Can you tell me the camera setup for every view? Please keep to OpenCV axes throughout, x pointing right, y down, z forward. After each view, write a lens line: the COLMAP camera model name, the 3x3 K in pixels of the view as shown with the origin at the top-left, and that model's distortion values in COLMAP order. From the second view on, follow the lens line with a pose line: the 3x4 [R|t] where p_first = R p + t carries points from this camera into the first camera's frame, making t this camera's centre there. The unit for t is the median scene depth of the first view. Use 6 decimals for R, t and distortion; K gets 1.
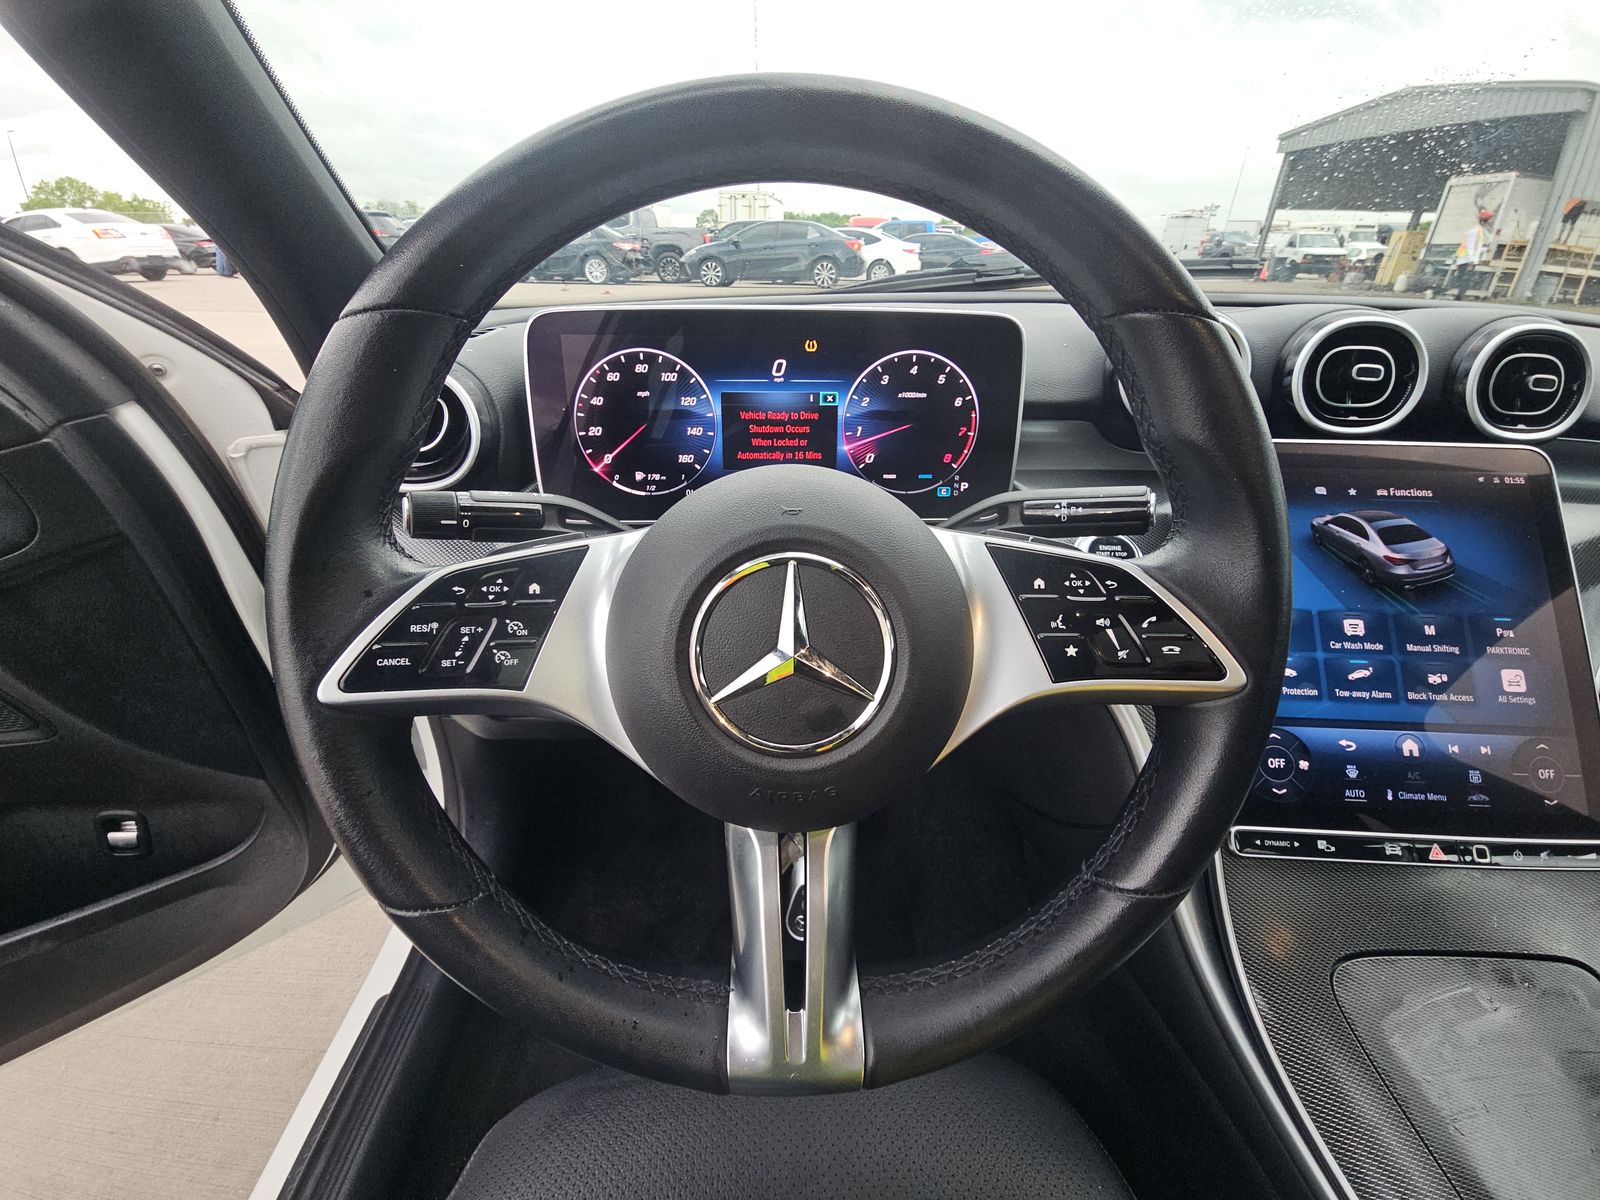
lens RADIAL K [[659.9, 0, 798.8], [0, 659.9, 591.9], [0, 0, 1]] dist [0.024994, 0.000062]
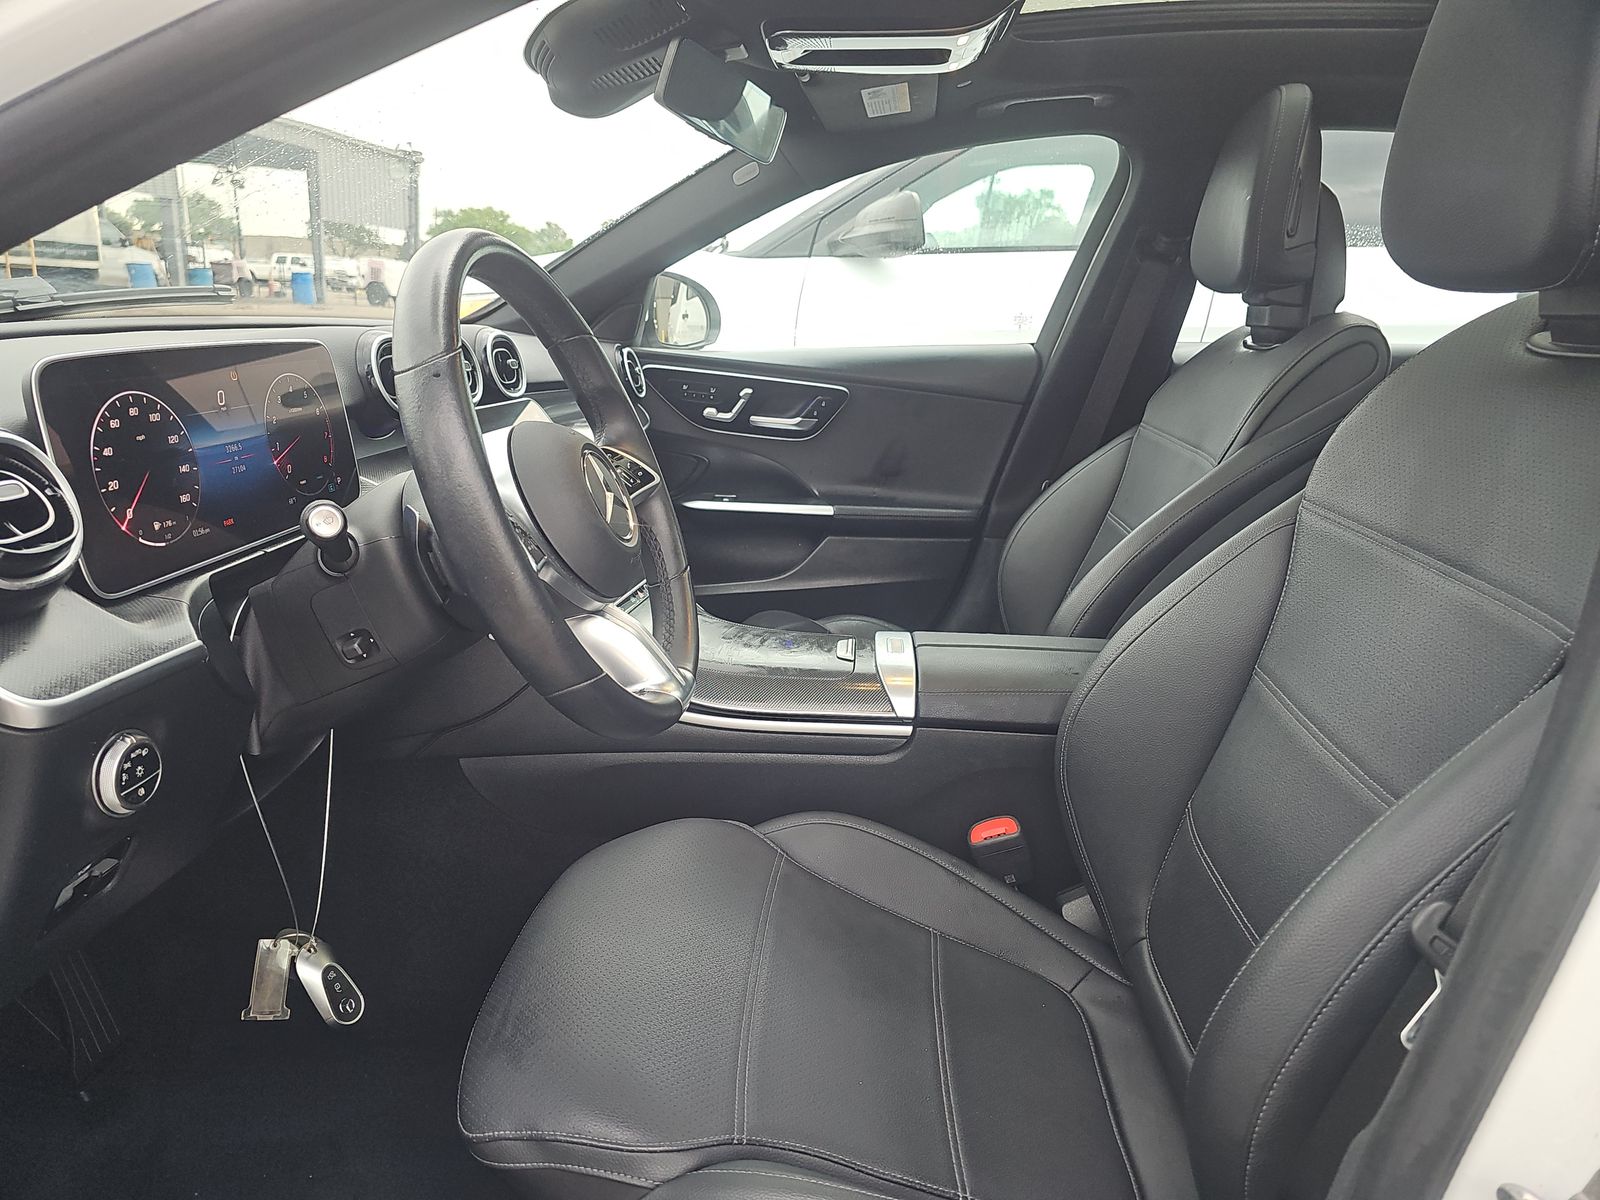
lens RADIAL K [[1073.7, 0, 793.8], [0, 1073.7, 613.6], [0, 0, 1]] dist [0.037526, -0.019685]
pose [[0.110563, -0.279009, 0.953902, -1.621101], [0.407055, 0.888307, 0.212643, -0.030111], [-0.906687, 0.364780, 0.211786, -0.062461]]
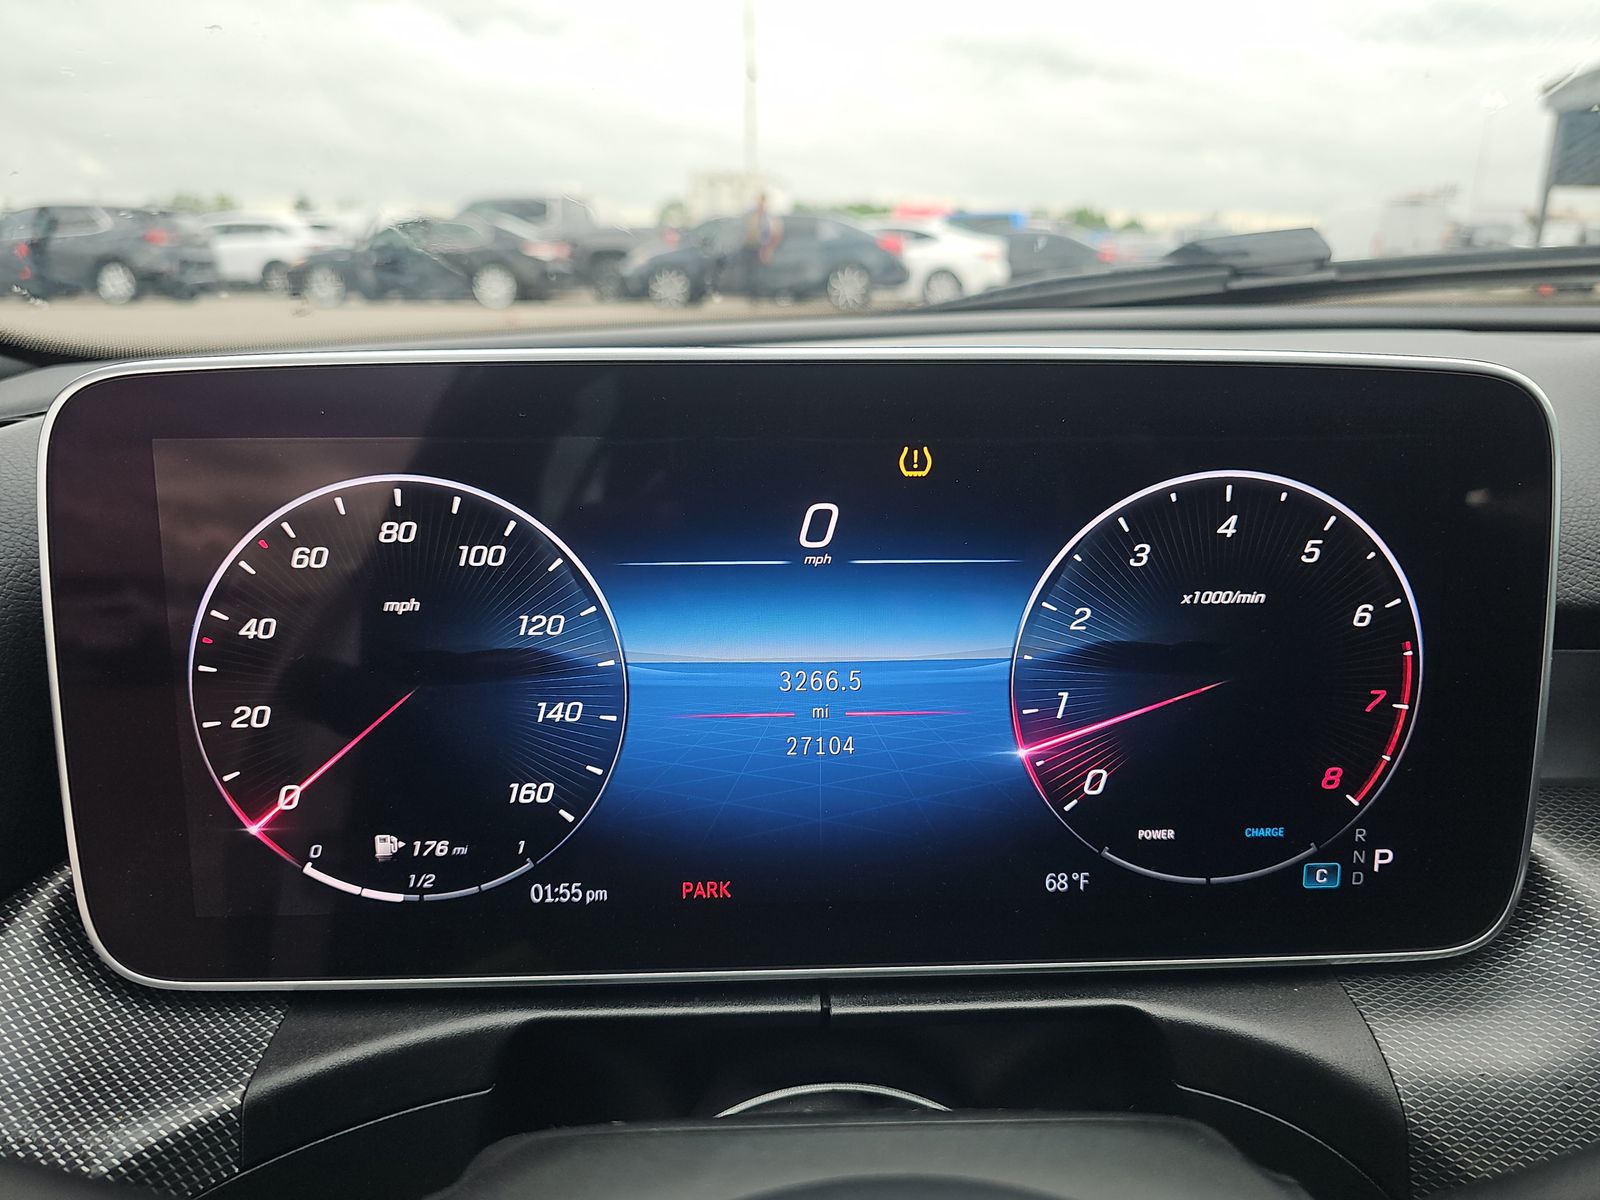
lens RADIAL K [[1085.3, 0, 800.0], [0, 1085.3, 600.0], [0, 0, 1]] dist [0.035838, -0.023175]
pose [[0.999933, -0.008057, -0.008293, -0.034057], [0.006552, 0.985815, -0.167708, -0.206268], [0.009527, 0.167642, 0.985802, 0.463082]]
